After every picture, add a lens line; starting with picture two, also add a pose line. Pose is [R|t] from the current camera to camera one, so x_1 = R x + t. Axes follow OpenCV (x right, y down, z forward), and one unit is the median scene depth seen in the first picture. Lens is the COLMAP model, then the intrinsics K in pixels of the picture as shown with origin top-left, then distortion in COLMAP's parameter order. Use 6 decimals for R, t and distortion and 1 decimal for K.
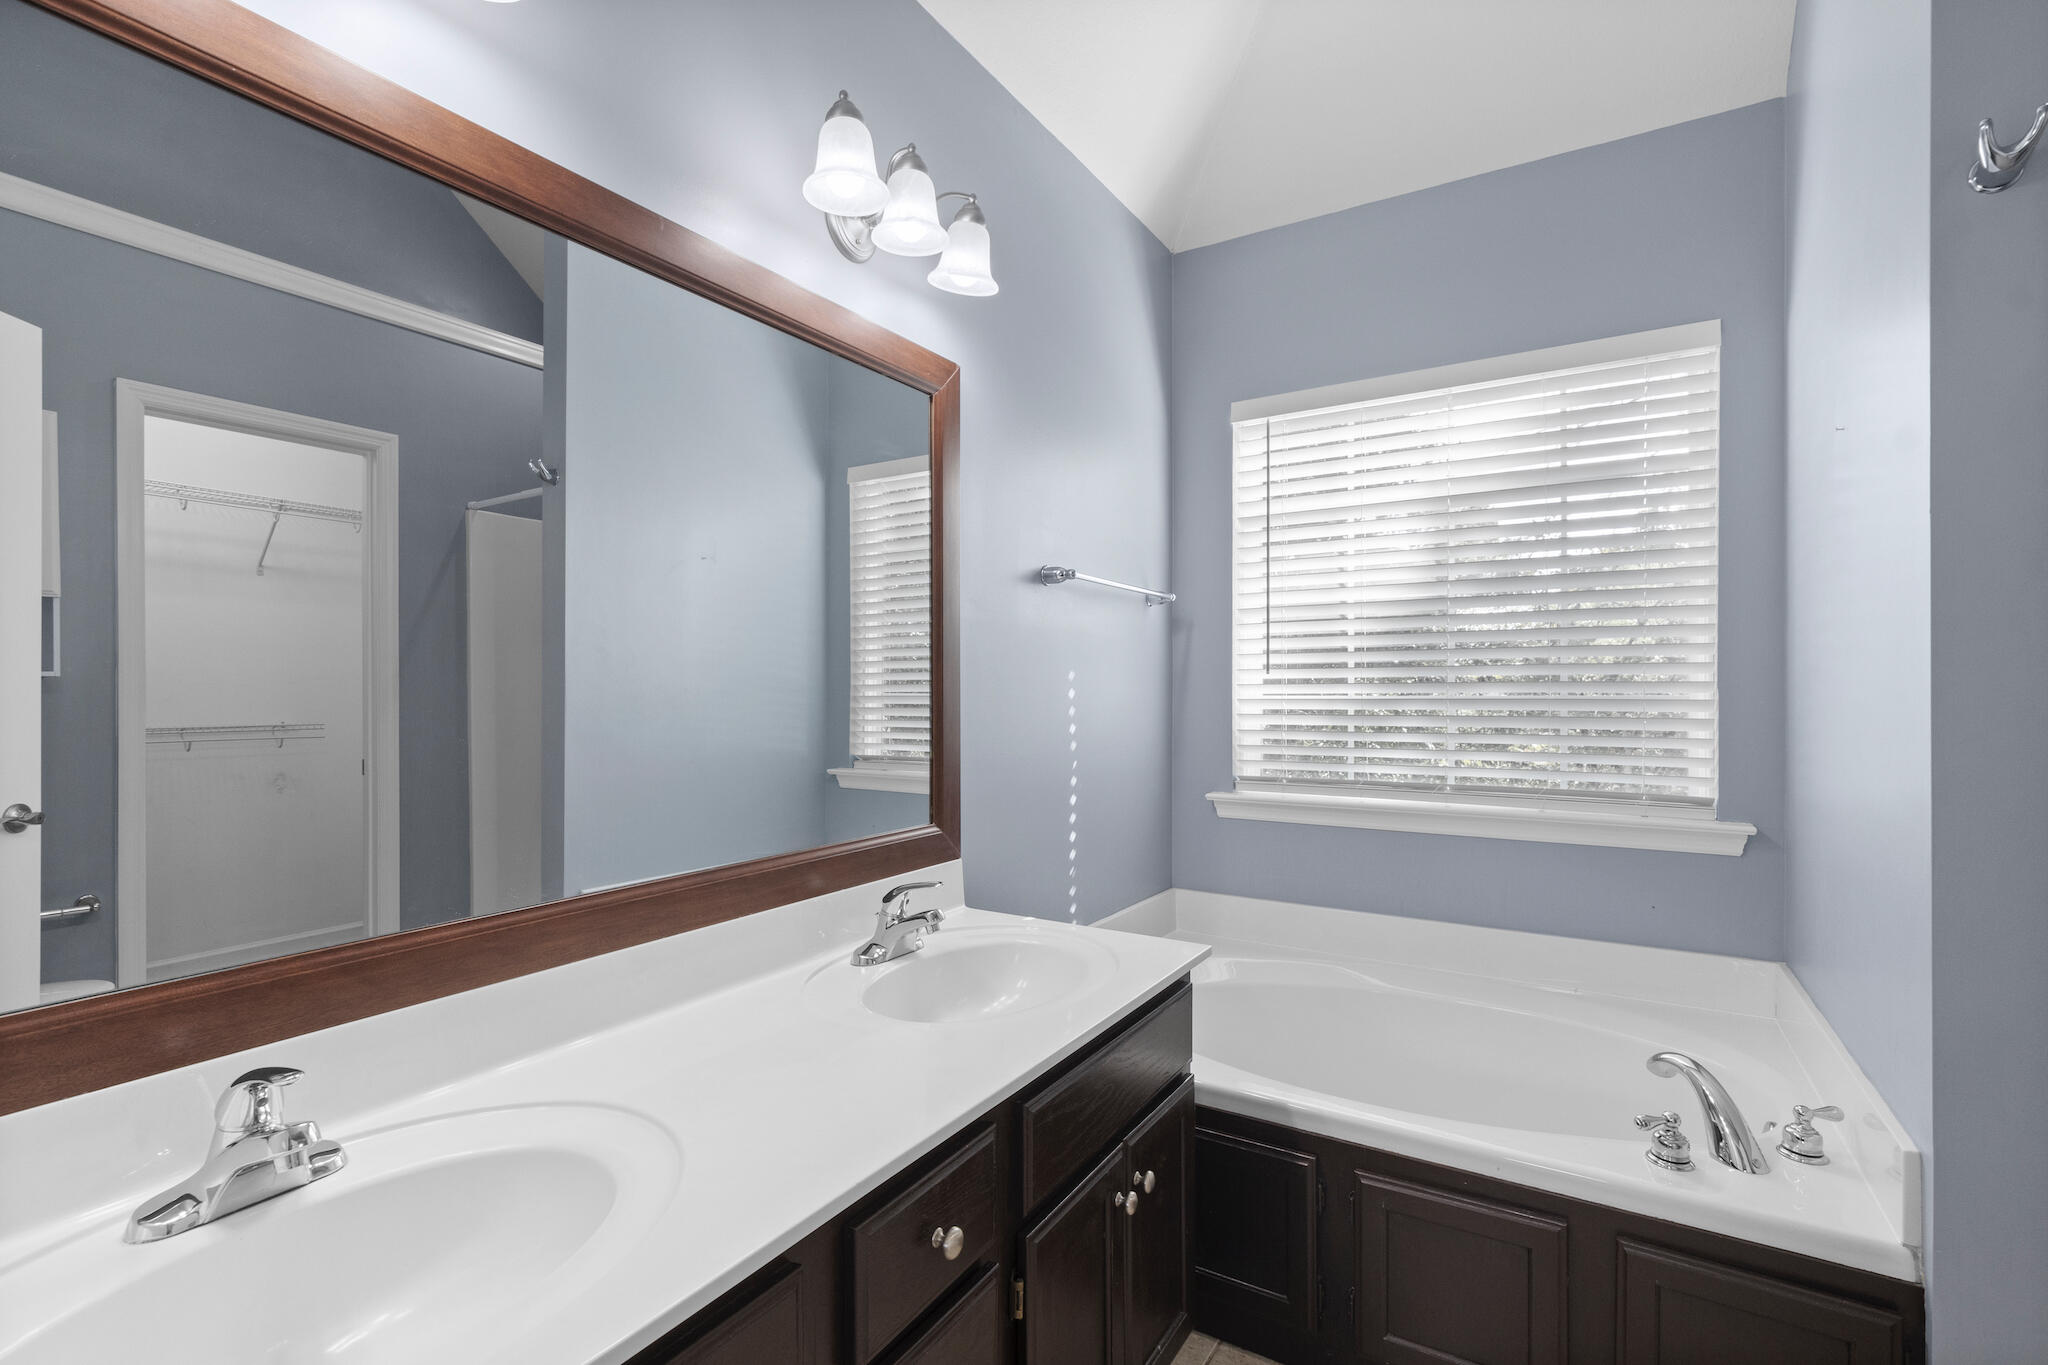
lens RADIAL K [[927.0, 0, 1040.2], [0, 927.0, 682.7], [0, 0, 1]] dist [-0.001110, -0.000031]
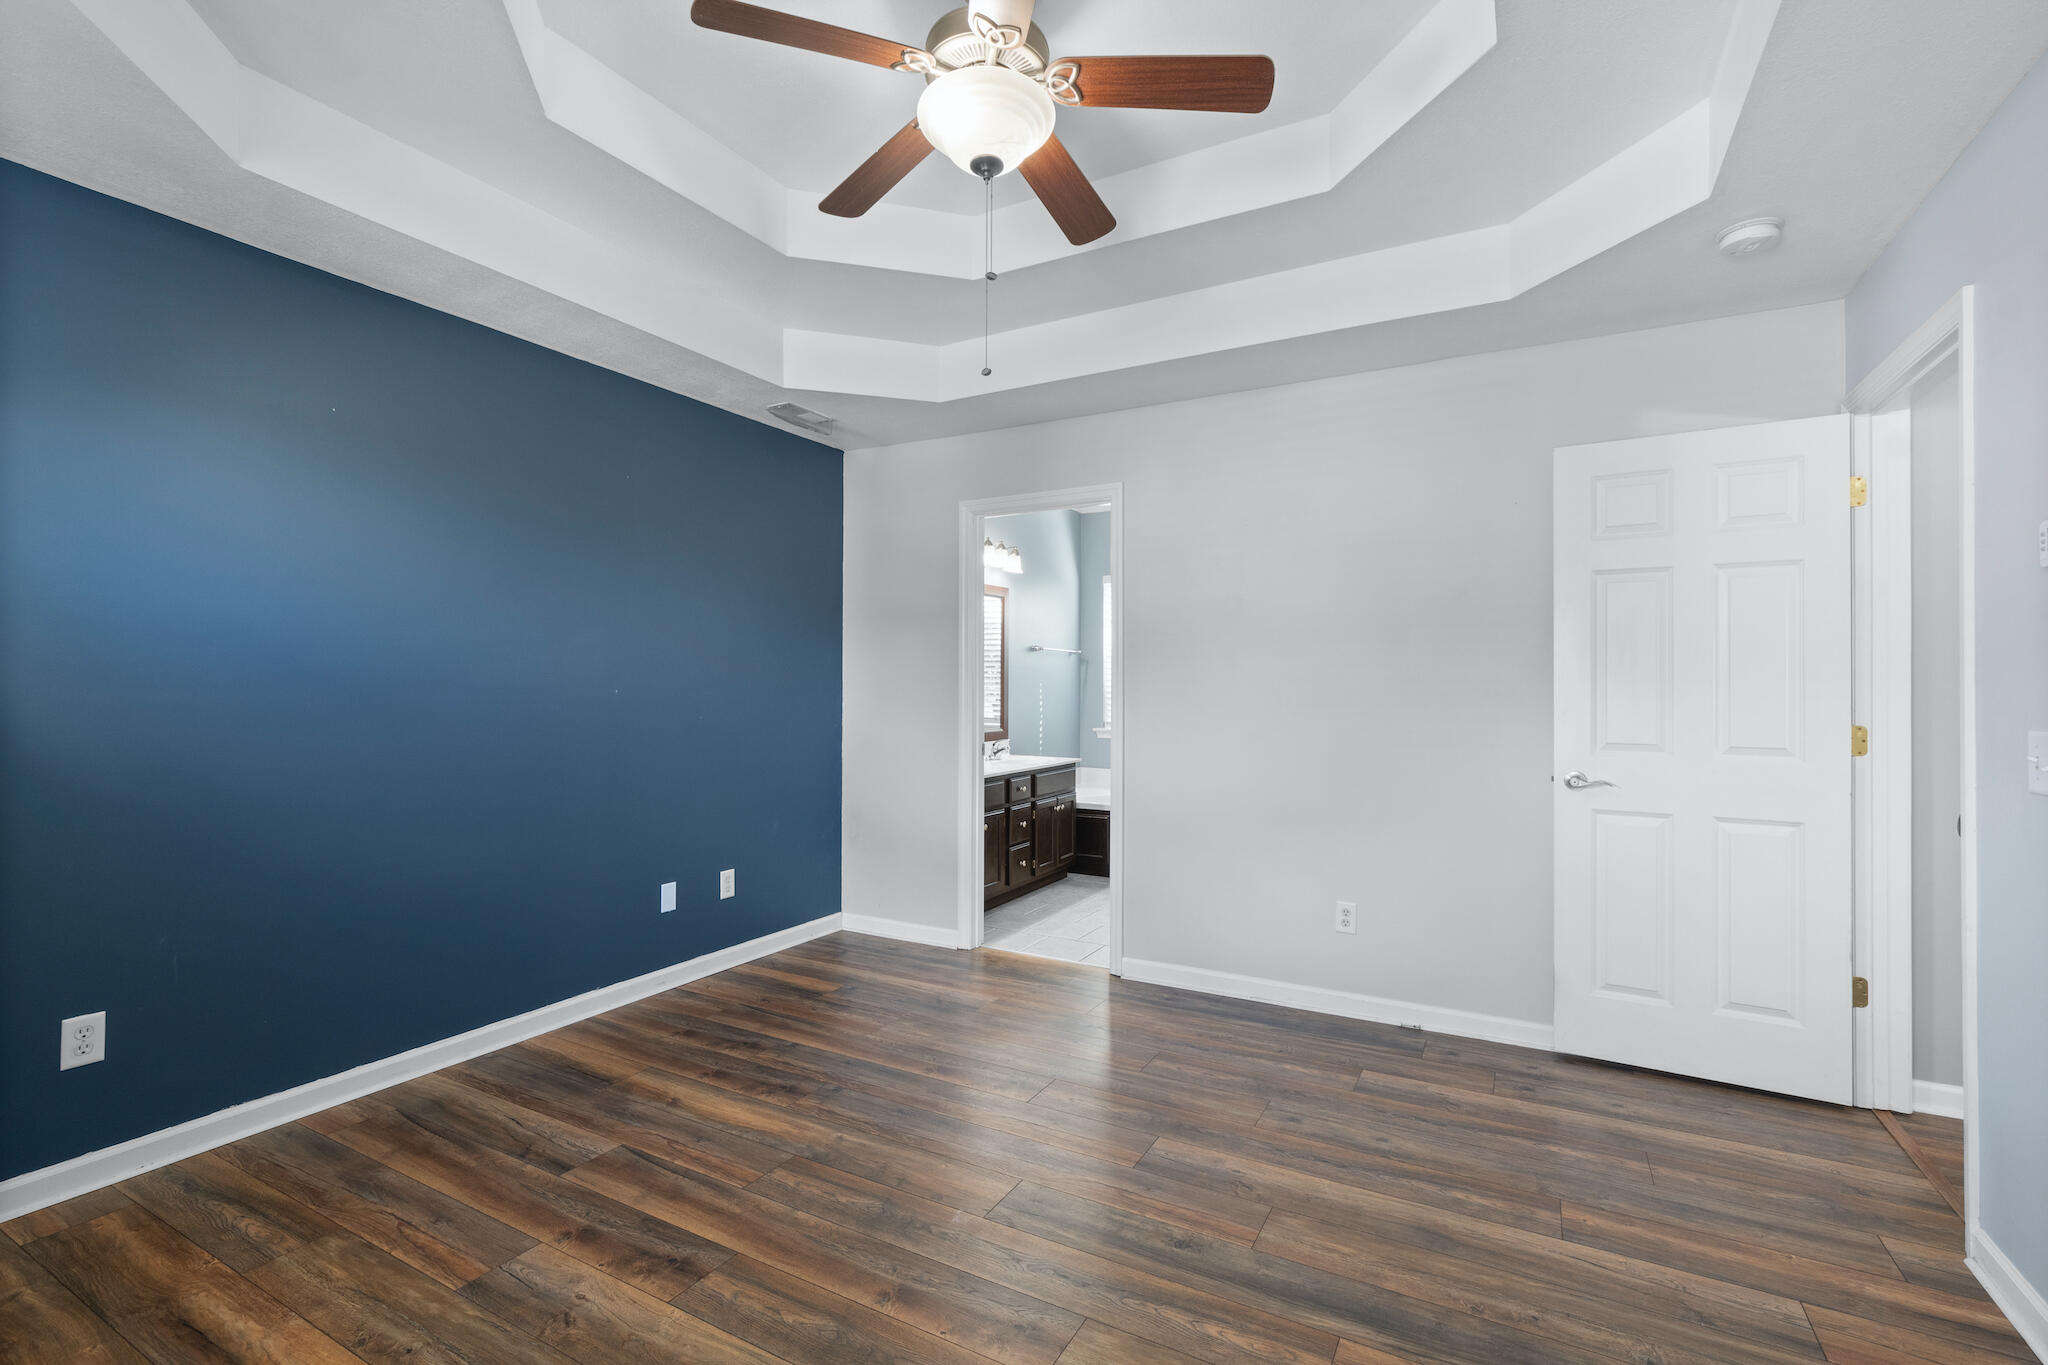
lens RADIAL K [[927.0, 0, 1040.2], [0, 927.0, 682.7], [0, 0, 1]] dist [-0.001110, -0.000031]
pose [[0.998676, 0.004847, 0.051212, -0.141946], [-0.004573, 0.999975, -0.005467, 0.011408], [-0.051238, 0.005225, 0.998673, -2.245848]]
